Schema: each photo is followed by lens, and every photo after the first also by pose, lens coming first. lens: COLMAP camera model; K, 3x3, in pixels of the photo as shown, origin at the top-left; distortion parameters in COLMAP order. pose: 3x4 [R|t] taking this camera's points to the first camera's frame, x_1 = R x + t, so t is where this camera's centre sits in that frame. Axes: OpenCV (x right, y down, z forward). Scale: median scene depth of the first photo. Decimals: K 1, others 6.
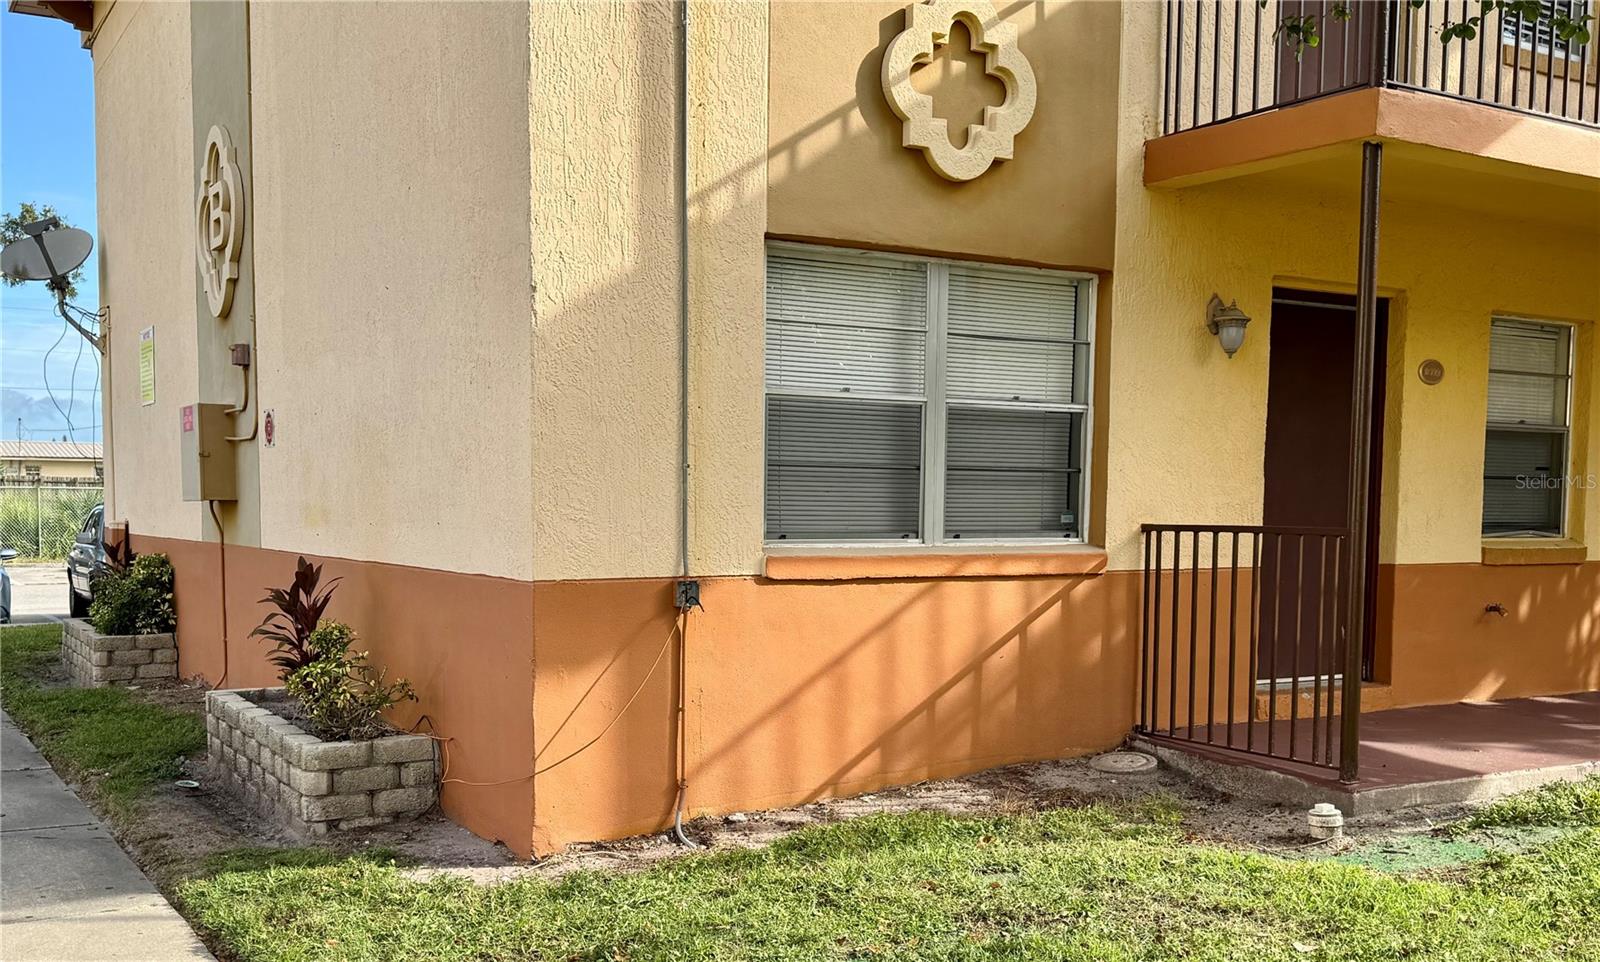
lens RADIAL K [[1585.1, 0, 794.9], [0, 1585.1, 613.7], [0, 0, 1]] dist [0.203823, -0.451774]
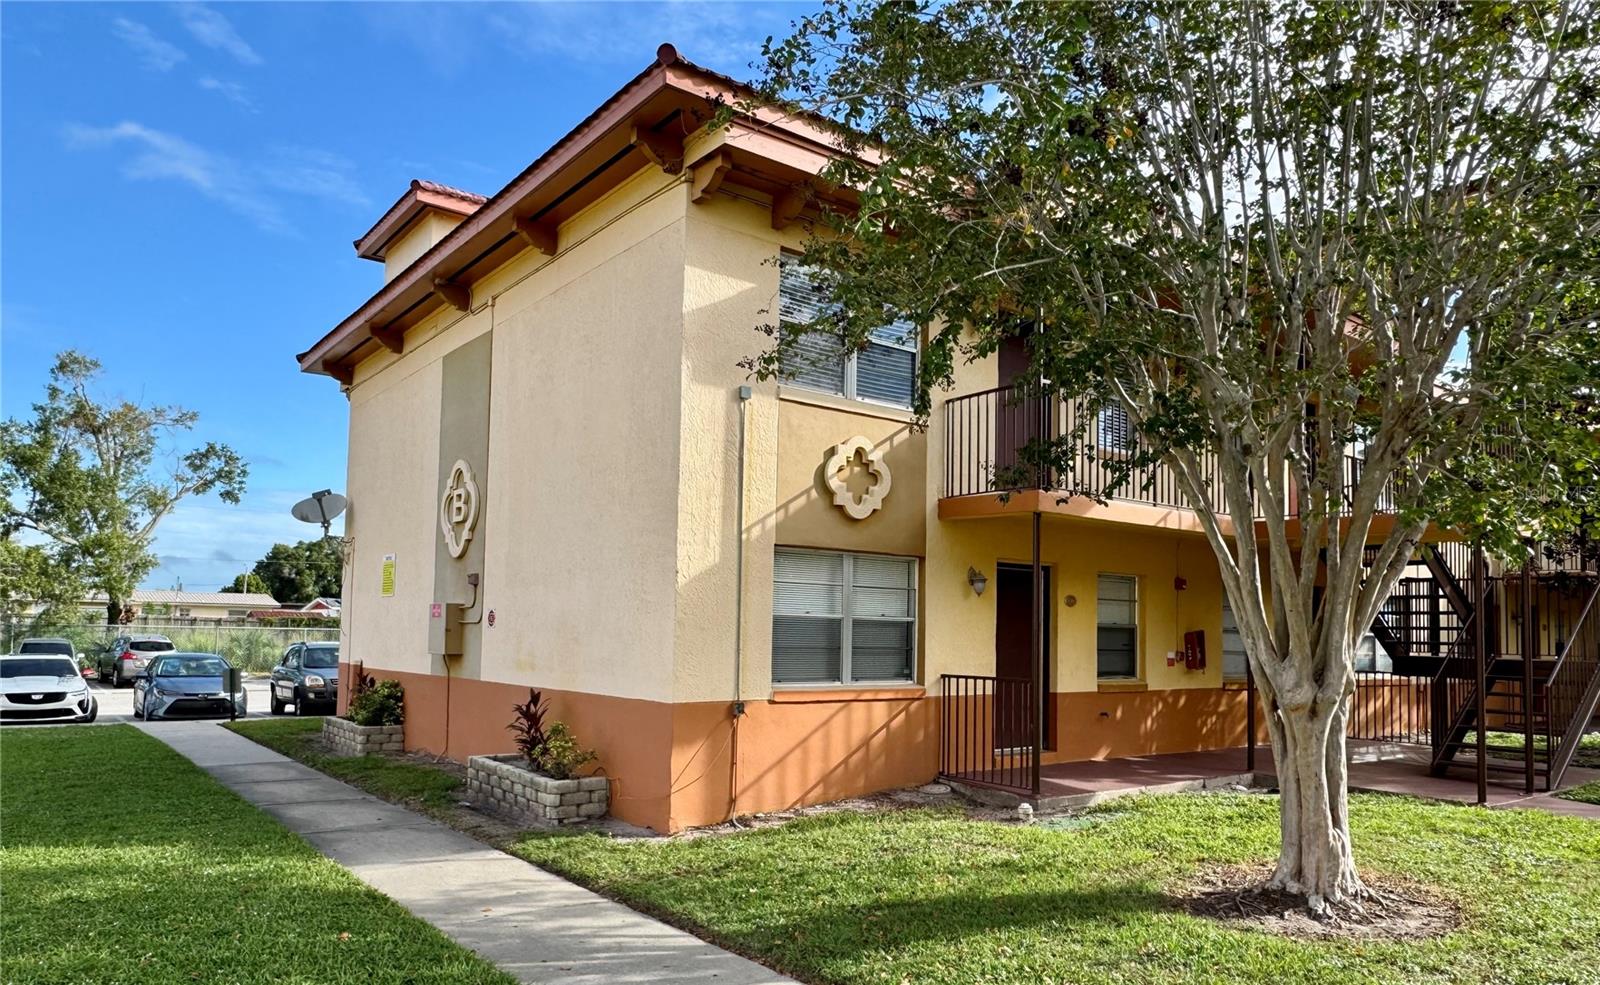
lens RADIAL K [[1062.8, 0, 802.2], [0, 1062.8, 559.6], [0, 0, 1]] dist [0.002357, 0.000821]
pose [[0.994540, 0.016150, 0.103096, -0.121663], [-0.001641, 0.990251, -0.139288, -0.011182], [-0.104340, 0.138358, 0.984871, -0.414274]]
